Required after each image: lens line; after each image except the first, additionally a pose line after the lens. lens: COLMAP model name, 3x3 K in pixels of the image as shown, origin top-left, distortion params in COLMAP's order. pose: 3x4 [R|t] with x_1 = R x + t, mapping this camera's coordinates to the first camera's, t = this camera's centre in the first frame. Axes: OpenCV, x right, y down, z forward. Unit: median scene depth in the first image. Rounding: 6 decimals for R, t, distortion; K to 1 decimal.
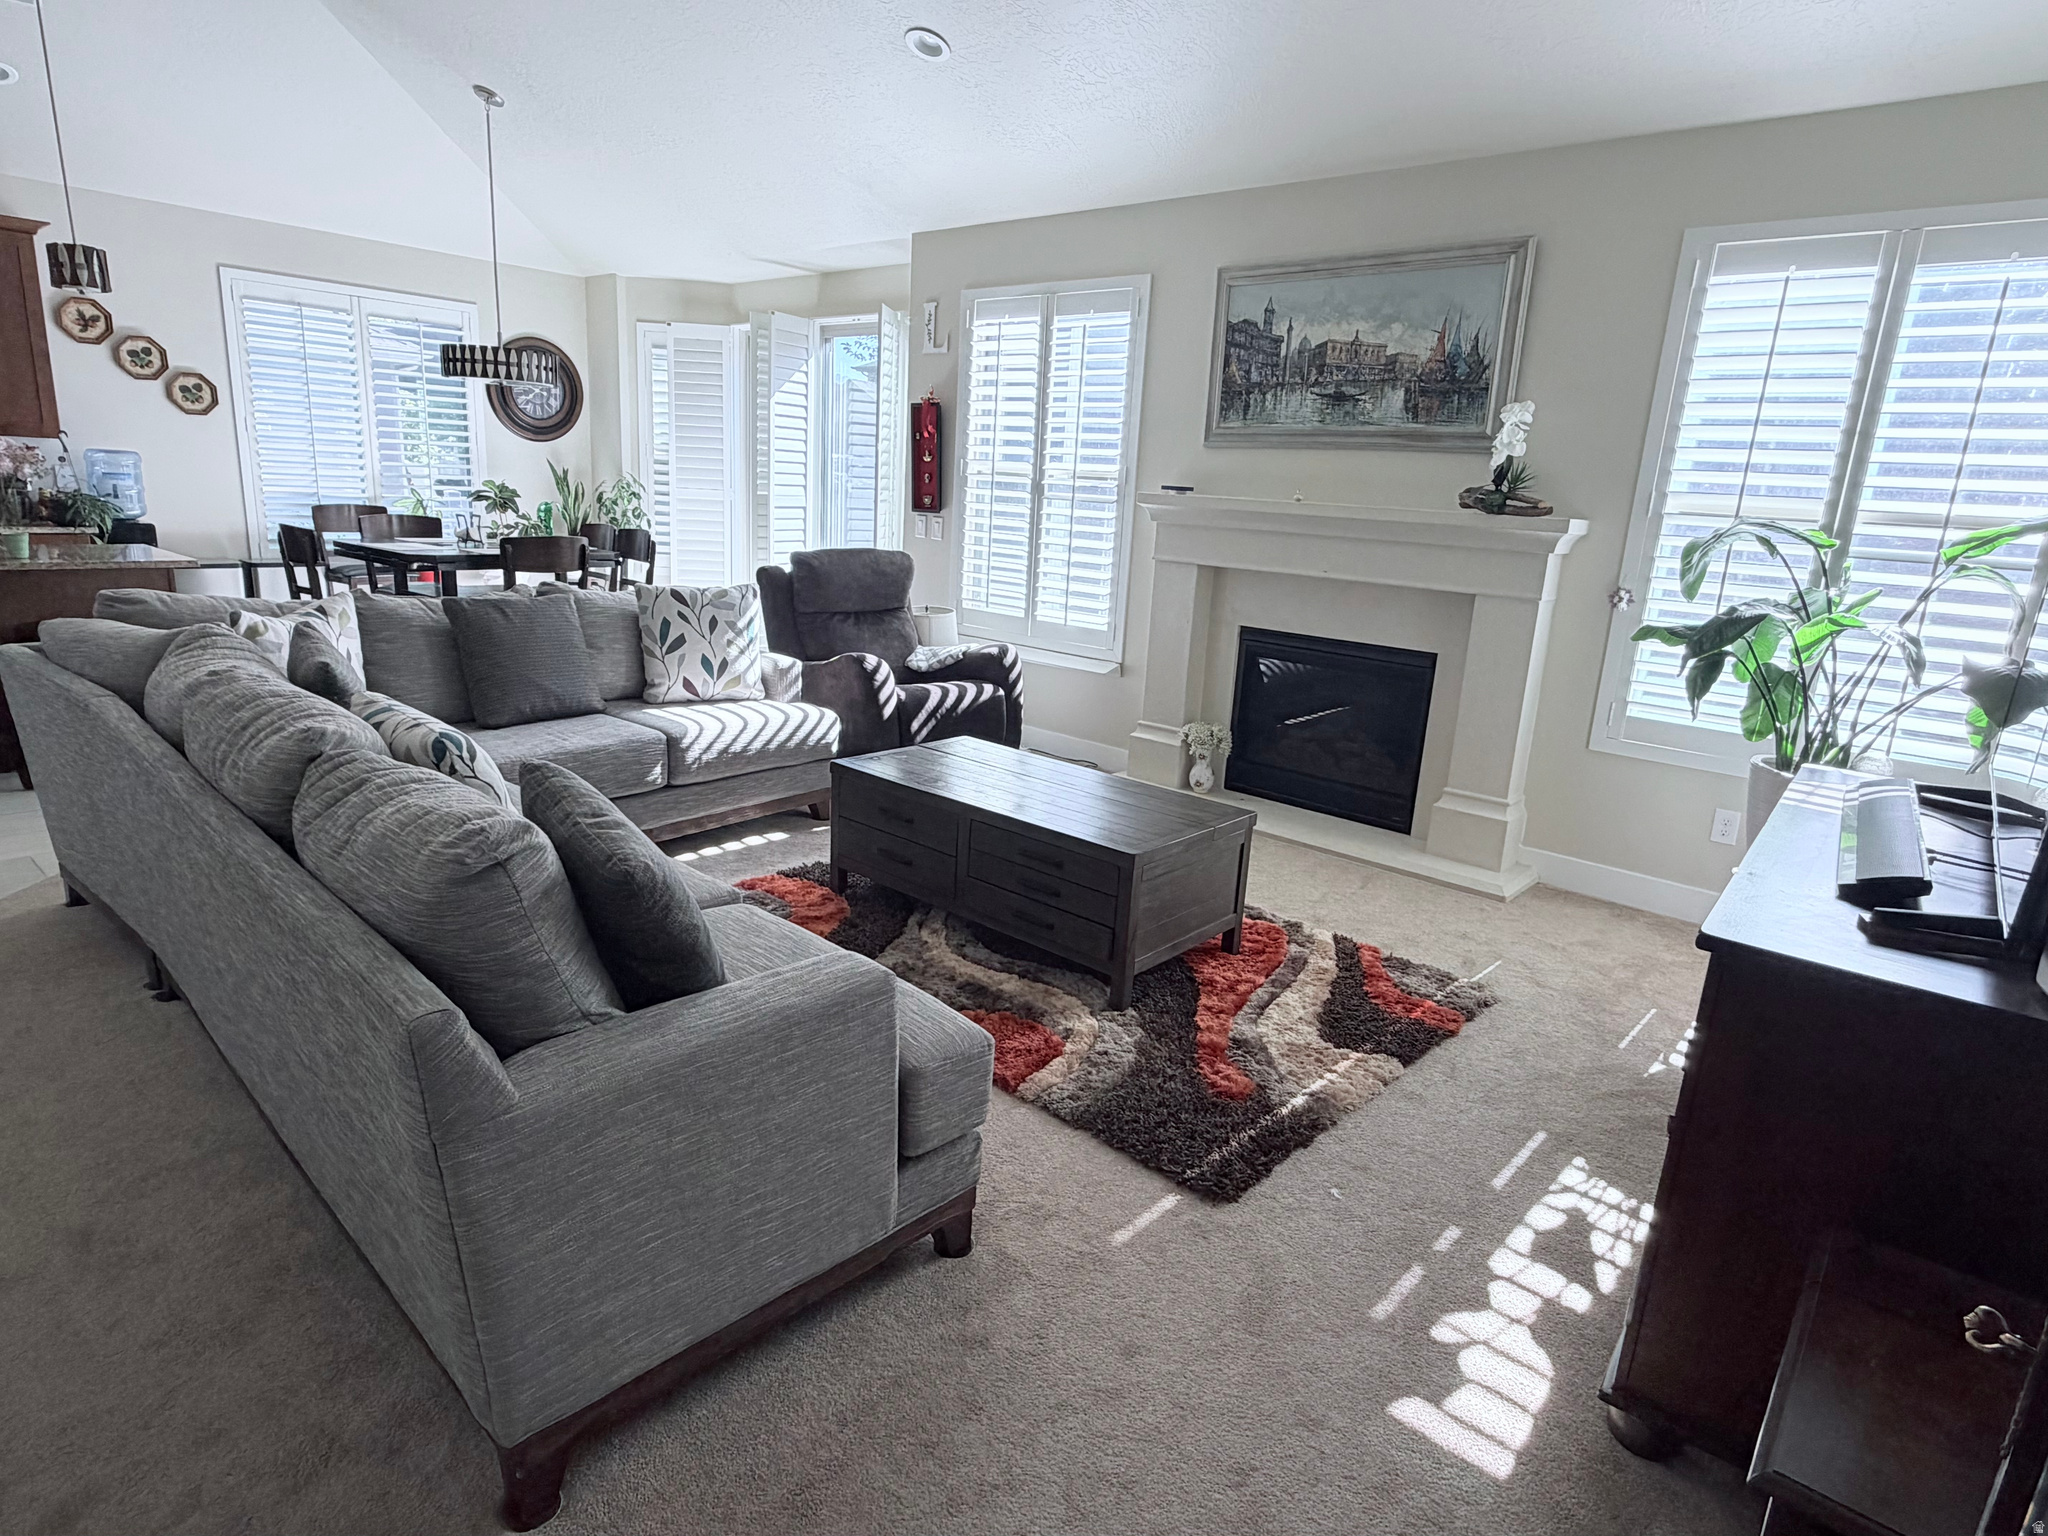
lens RADIAL K [[1133.6, 0, 1024.8], [0, 1133.6, 765.7], [0, 0, 1]] dist [-0.002892, -0.000598]
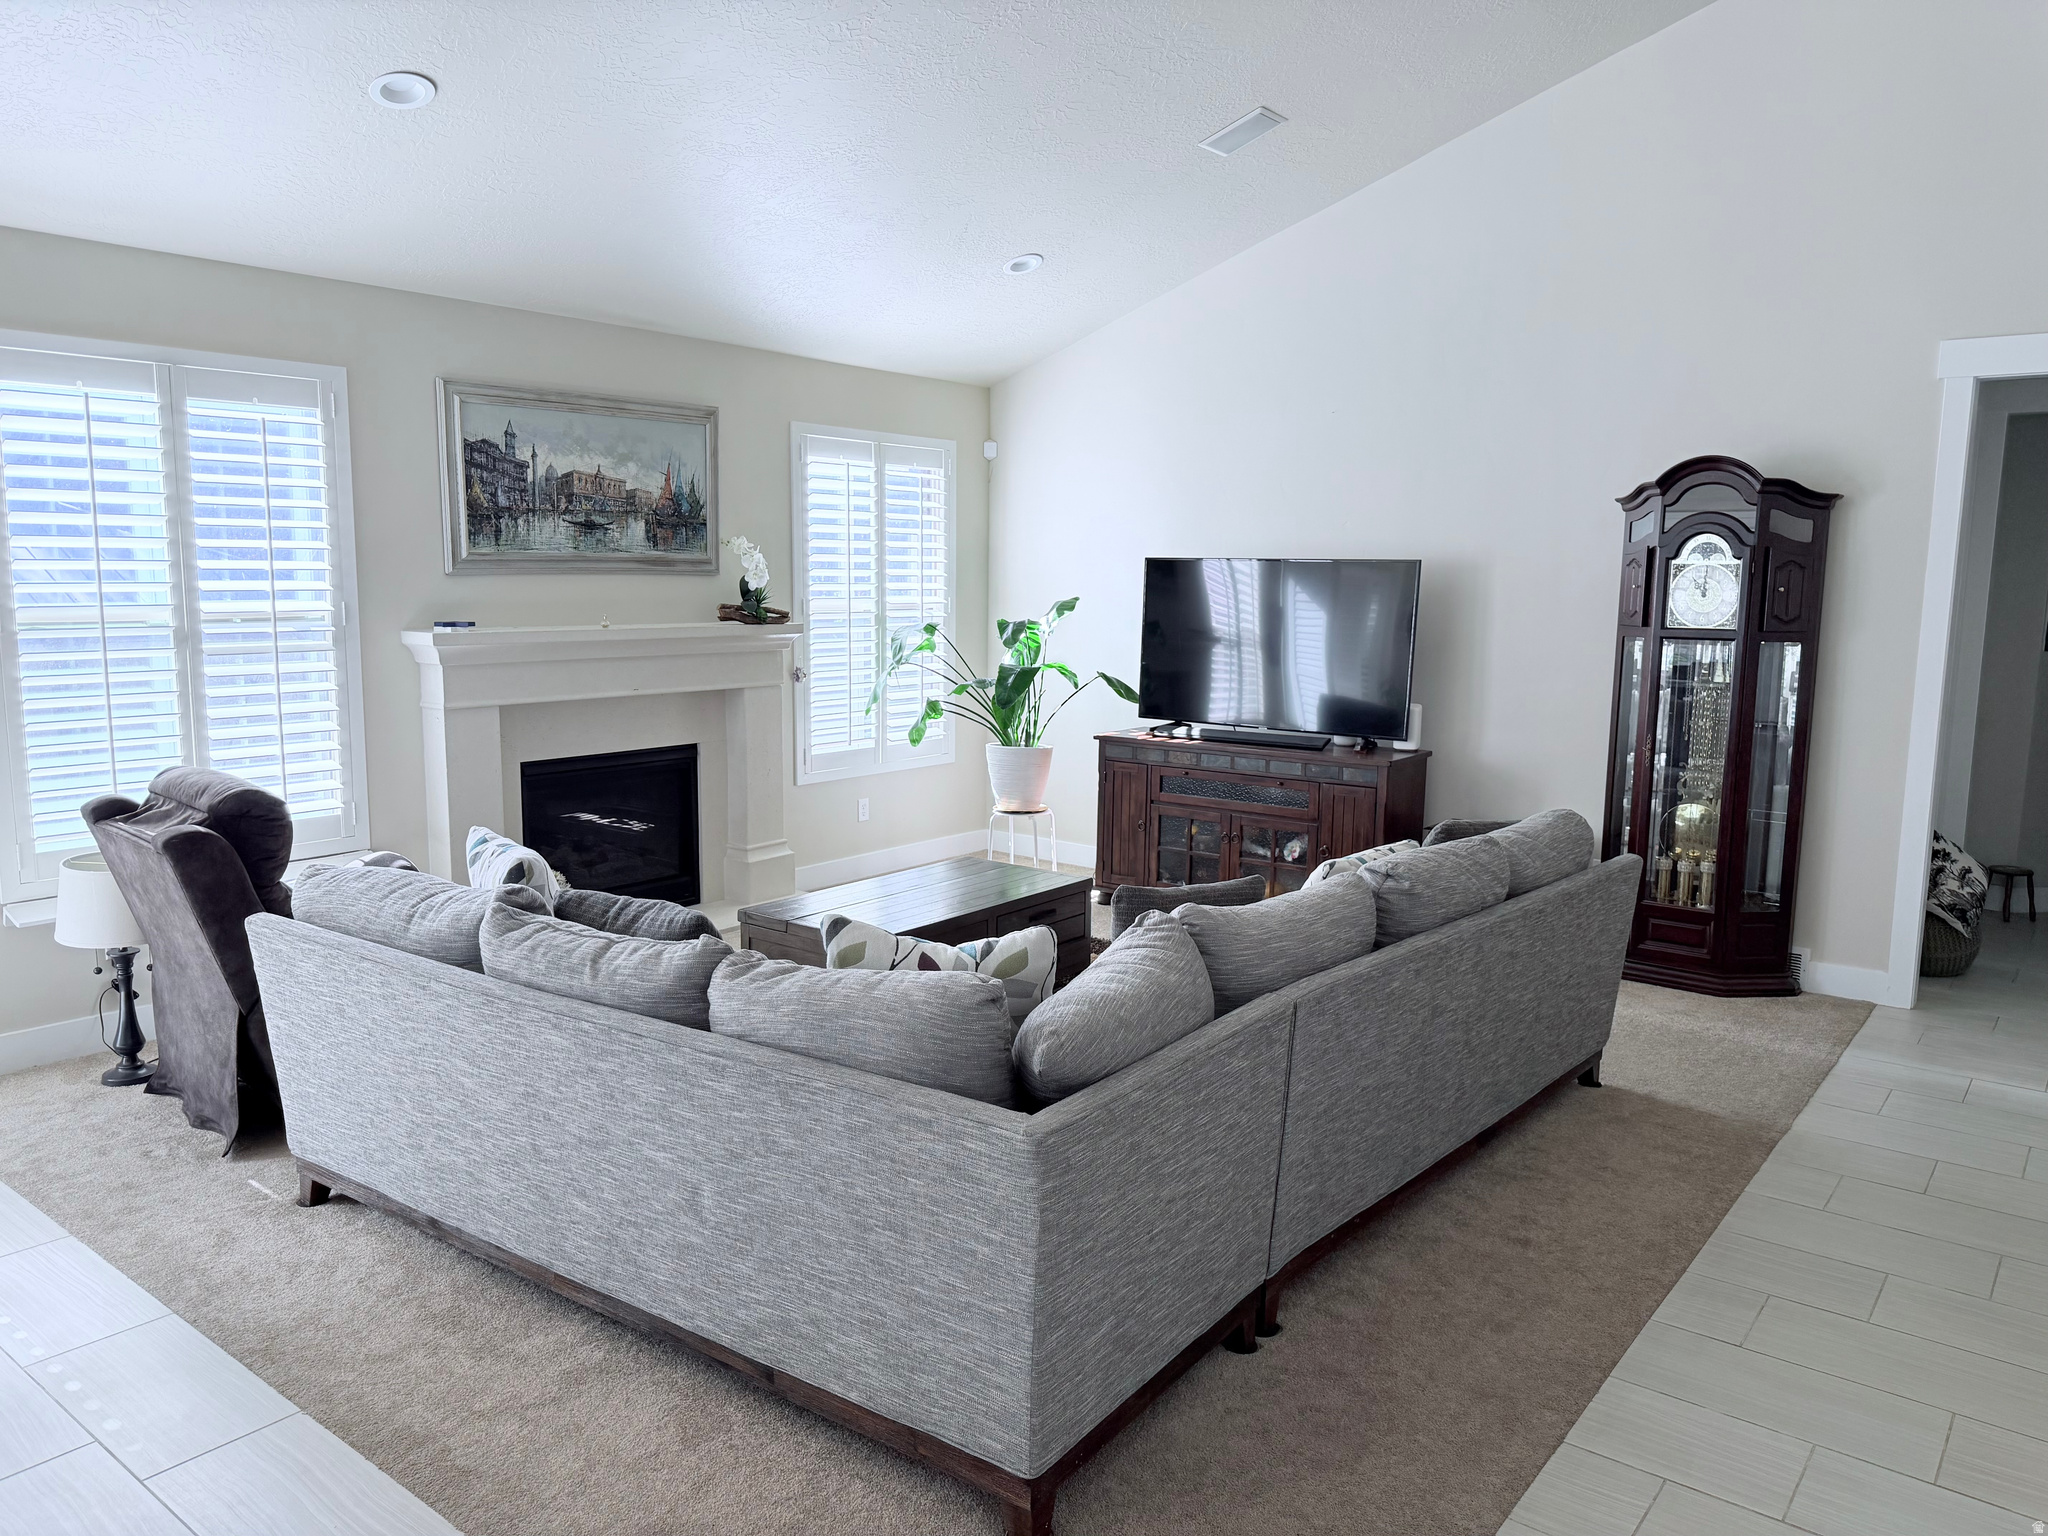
lens RADIAL K [[1450.9, 0, 1024.4], [0, 1450.9, 771.4], [0, 0, 1]] dist [0.002306, 0.004070]
pose [[-0.055473, -0.194043, 0.979423, -1.088392], [0.228099, 0.952531, 0.201634, -0.288759], [-0.972056, 0.234591, -0.008579, 0.679938]]
